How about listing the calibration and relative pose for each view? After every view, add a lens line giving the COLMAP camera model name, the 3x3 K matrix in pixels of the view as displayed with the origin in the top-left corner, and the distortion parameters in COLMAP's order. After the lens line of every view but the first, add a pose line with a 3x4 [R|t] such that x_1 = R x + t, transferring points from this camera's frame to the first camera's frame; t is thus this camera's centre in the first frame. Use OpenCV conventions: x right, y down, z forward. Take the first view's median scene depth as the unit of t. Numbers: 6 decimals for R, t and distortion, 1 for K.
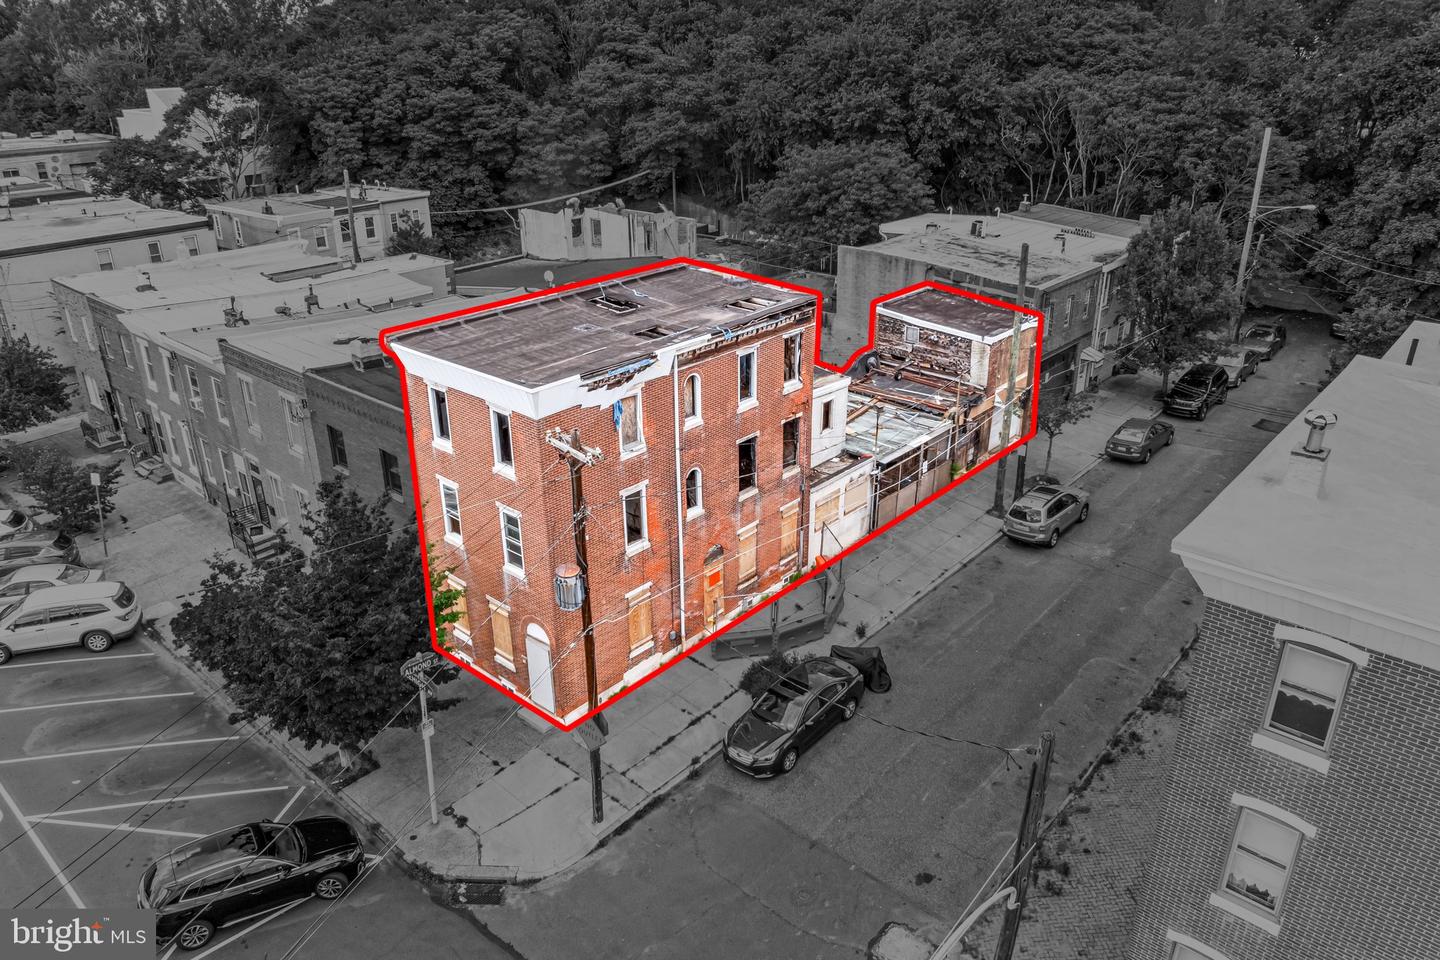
lens RADIAL K [[1012.0, 0, 720.0], [0, 1012.0, 480.0], [0, 0, 1]] dist [-0.039619, 0.003190]
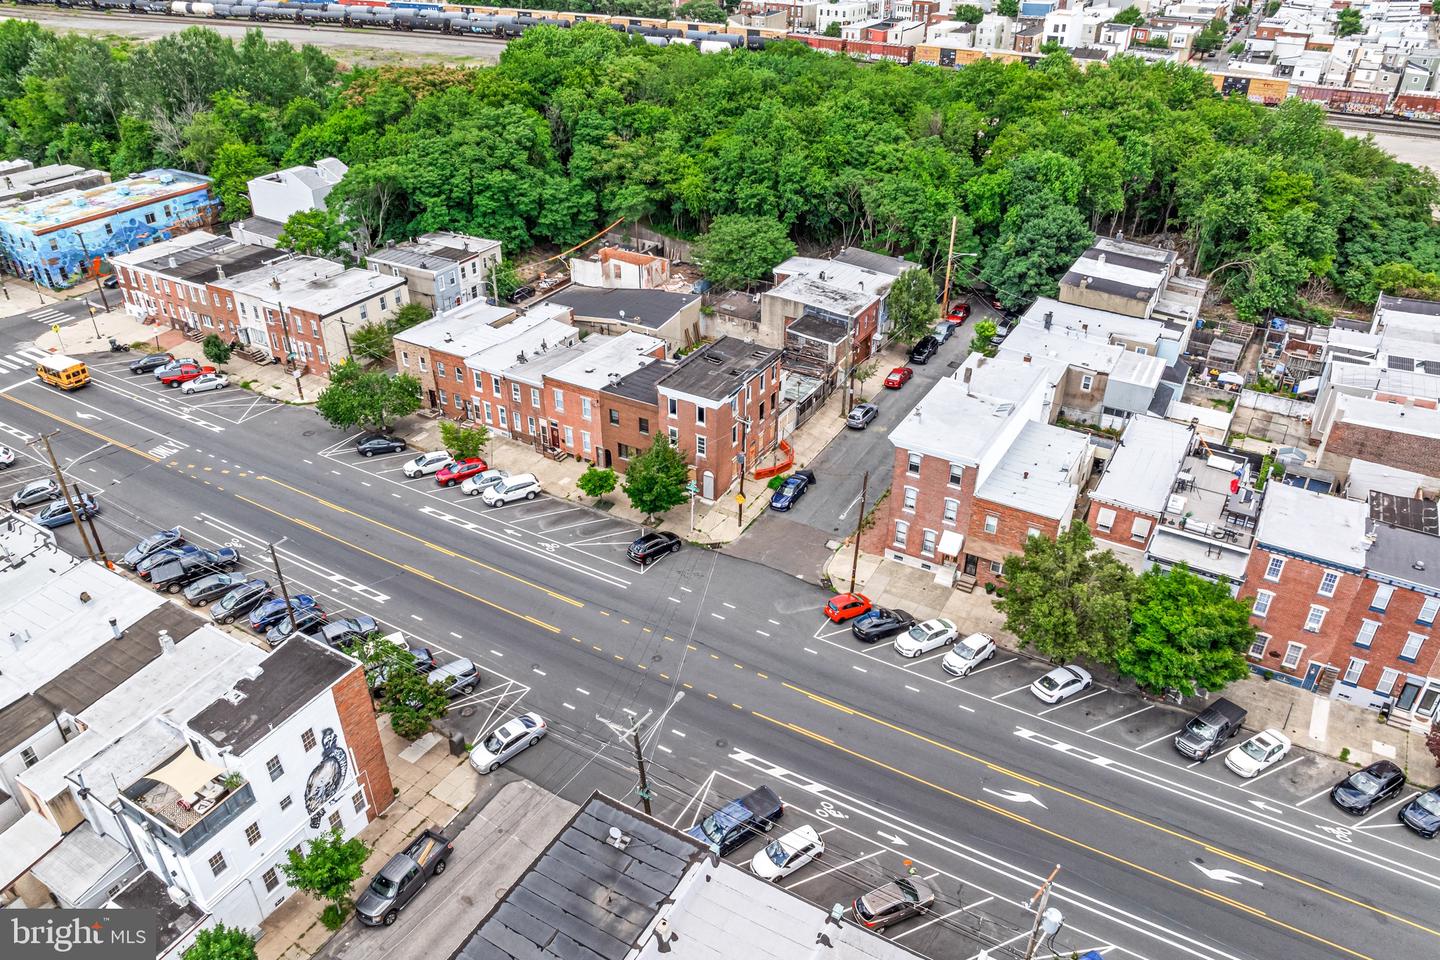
lens RADIAL K [[1012.0, 0, 720.0], [0, 1012.0, 480.0], [0, 0, 1]] dist [-0.039619, 0.003190]
pose [[0.980841, -0.093130, 0.171110, -0.360365], [0.070245, 0.988318, 0.135248, -0.132300], [-0.181707, -0.120638, 0.975925, -1.086061]]
